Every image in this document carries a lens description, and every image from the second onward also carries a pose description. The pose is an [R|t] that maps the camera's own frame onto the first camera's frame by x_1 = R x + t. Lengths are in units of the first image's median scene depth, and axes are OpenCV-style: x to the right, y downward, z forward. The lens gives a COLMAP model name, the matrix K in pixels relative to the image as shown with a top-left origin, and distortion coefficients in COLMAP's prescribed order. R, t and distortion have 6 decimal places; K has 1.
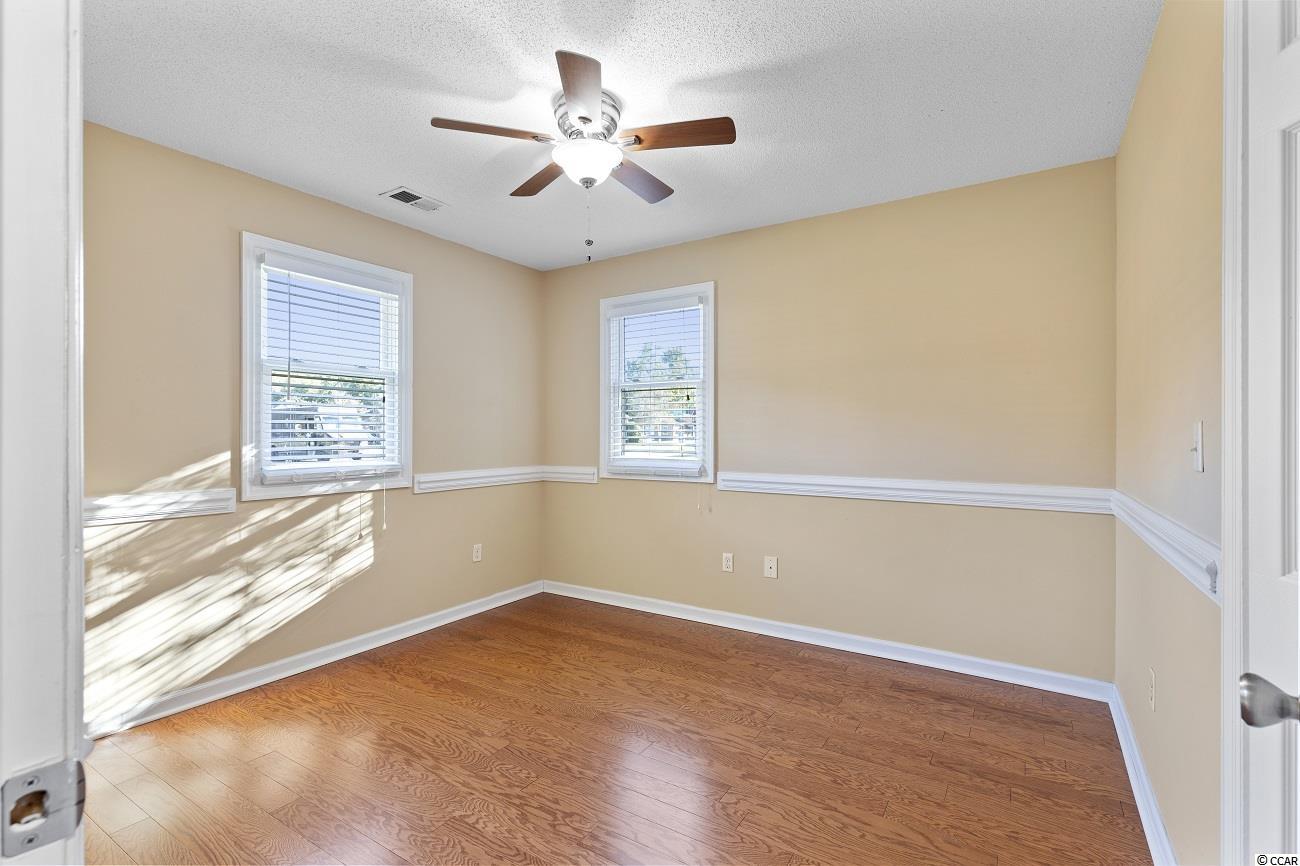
lens RADIAL K [[586.8, 0, 648.7], [0, 586.8, 434.3], [0, 0, 1]] dist [0.012014, -0.004520]
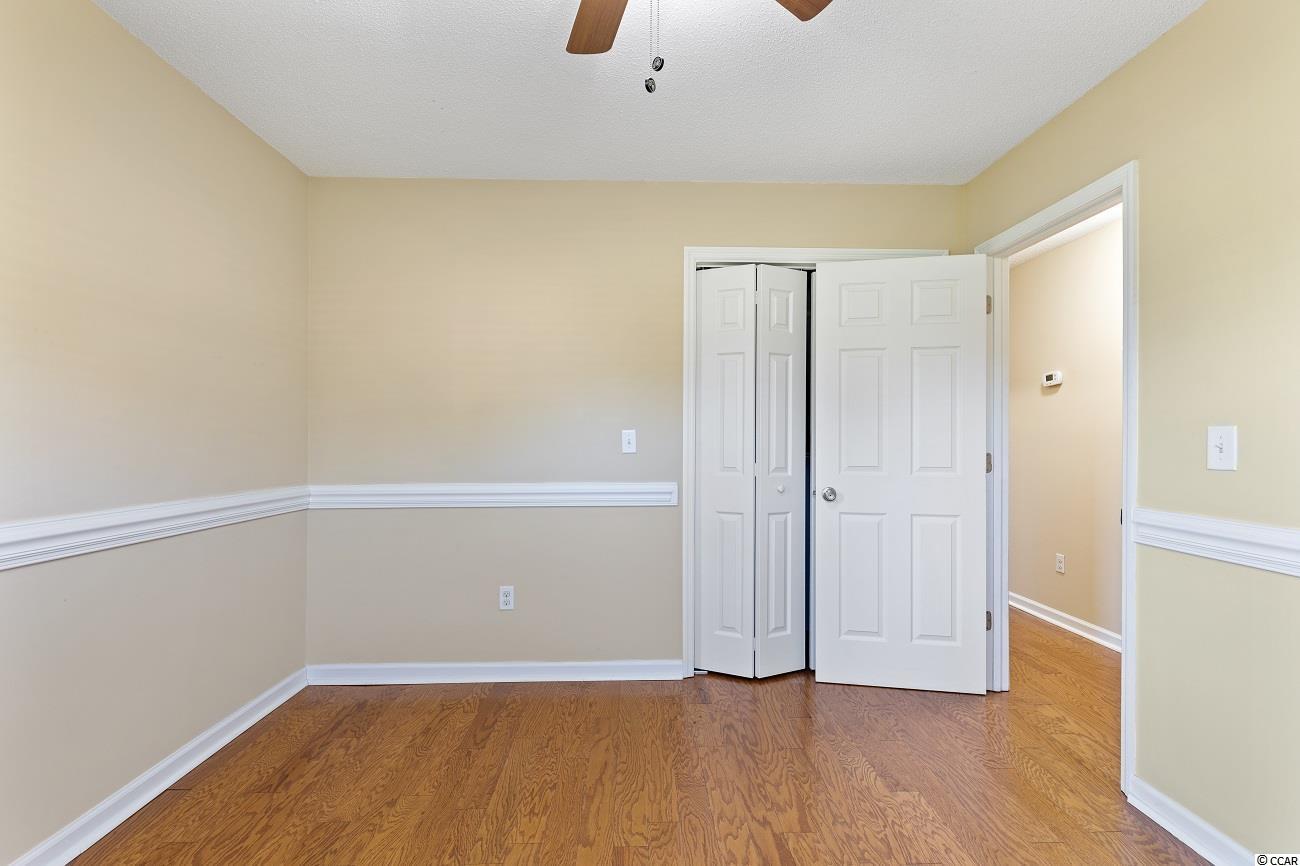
lens RADIAL K [[586.8, 0, 647.4], [0, 586.8, 441.9], [0, 0, 1]] dist [0.012014, -0.004520]
pose [[-0.557766, -0.003149, 0.829992, -0.540786], [-0.001494, 0.999995, 0.002790, 0.014607], [-0.829997, 0.000316, -0.557768, 1.324603]]
